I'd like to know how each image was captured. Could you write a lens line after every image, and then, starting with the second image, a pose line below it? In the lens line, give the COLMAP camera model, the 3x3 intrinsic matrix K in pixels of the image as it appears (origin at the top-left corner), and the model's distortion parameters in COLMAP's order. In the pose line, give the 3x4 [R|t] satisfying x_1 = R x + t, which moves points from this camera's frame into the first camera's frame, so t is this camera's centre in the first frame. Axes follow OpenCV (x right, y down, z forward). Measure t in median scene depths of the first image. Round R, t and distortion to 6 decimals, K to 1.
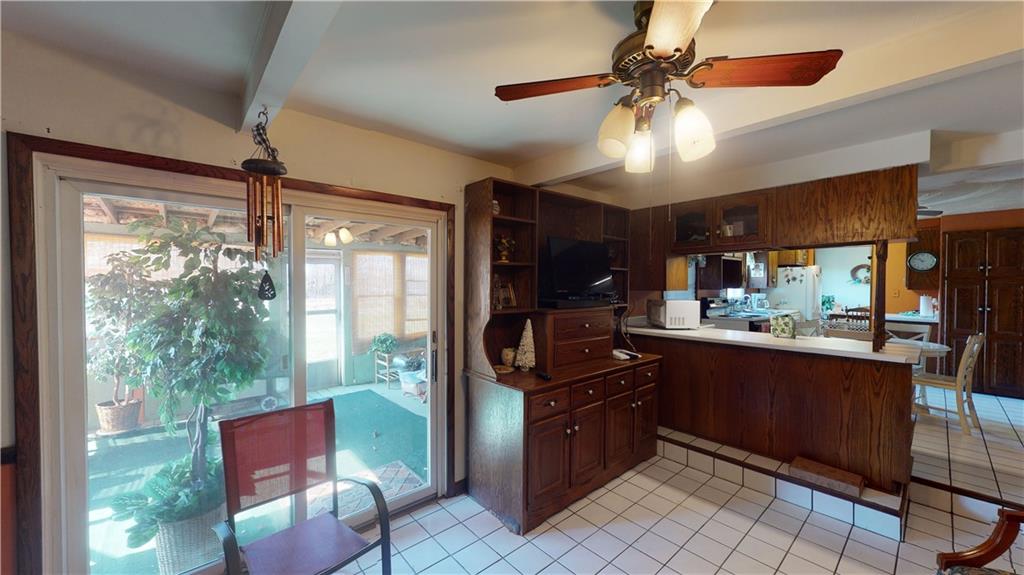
lens RADIAL K [[373.3, 0, 510.7], [0, 373.3, 291.2], [0, 0, 1]] dist [-0.000986, -0.000235]
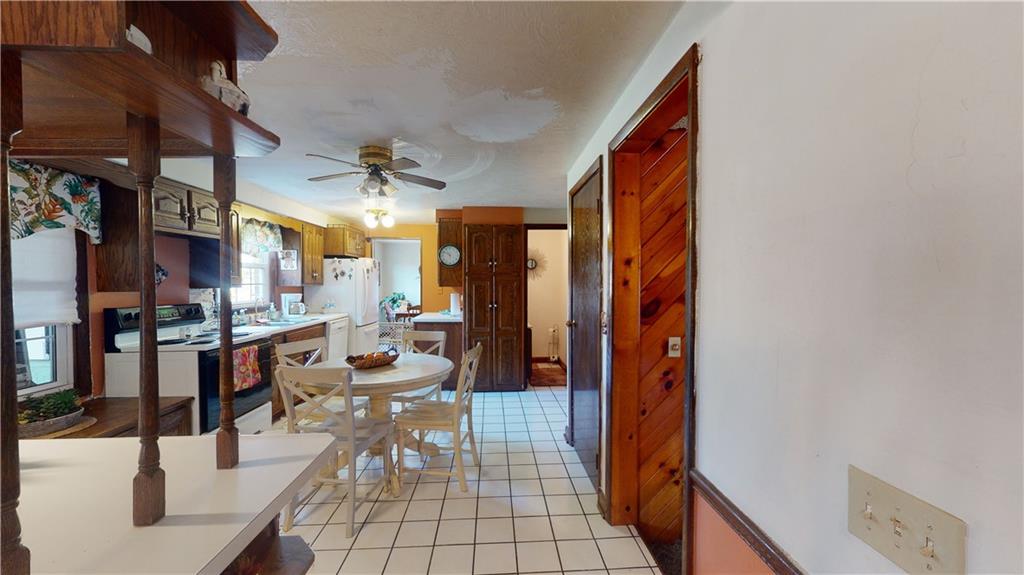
lens RADIAL K [[355.0, 0, 515.6], [0, 355.0, 279.5], [0, 0, 1]] dist [-0.001573, -0.000151]
pose [[0.602869, 0.004515, 0.797828, 0.394591], [0.015230, 0.999737, -0.017167, -0.002762], [-0.797695, 0.022500, 0.602641, 0.272249]]
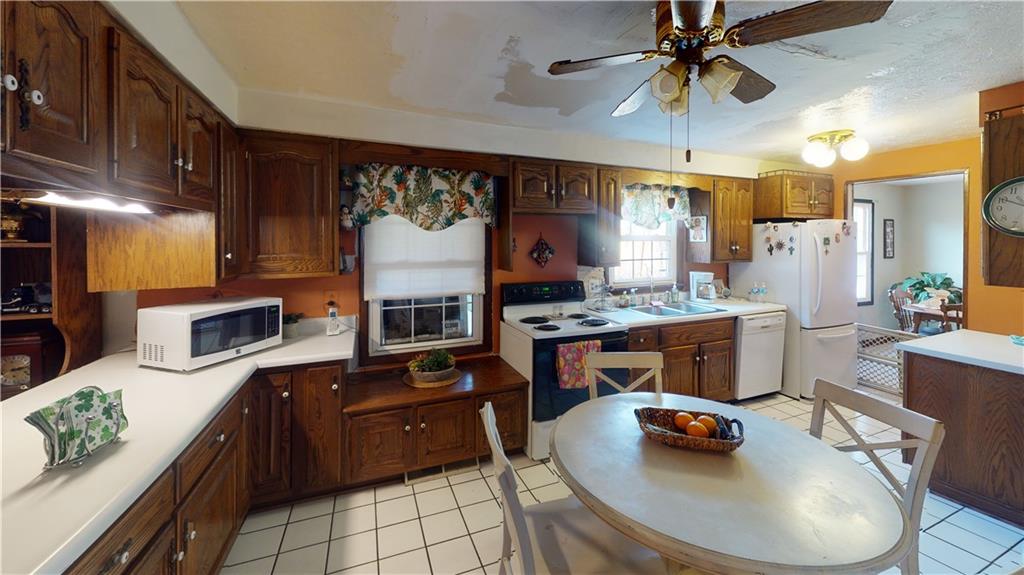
lens RADIAL K [[376.3, 0, 517.0], [0, 376.3, 282.0], [0, 0, 1]] dist [-0.000046, -0.000153]
pose [[0.953109, 0.035631, -0.300523, 0.583606], [-0.007959, 0.995652, 0.092806, -0.029234], [0.302523, -0.086062, 0.949249, 0.400815]]
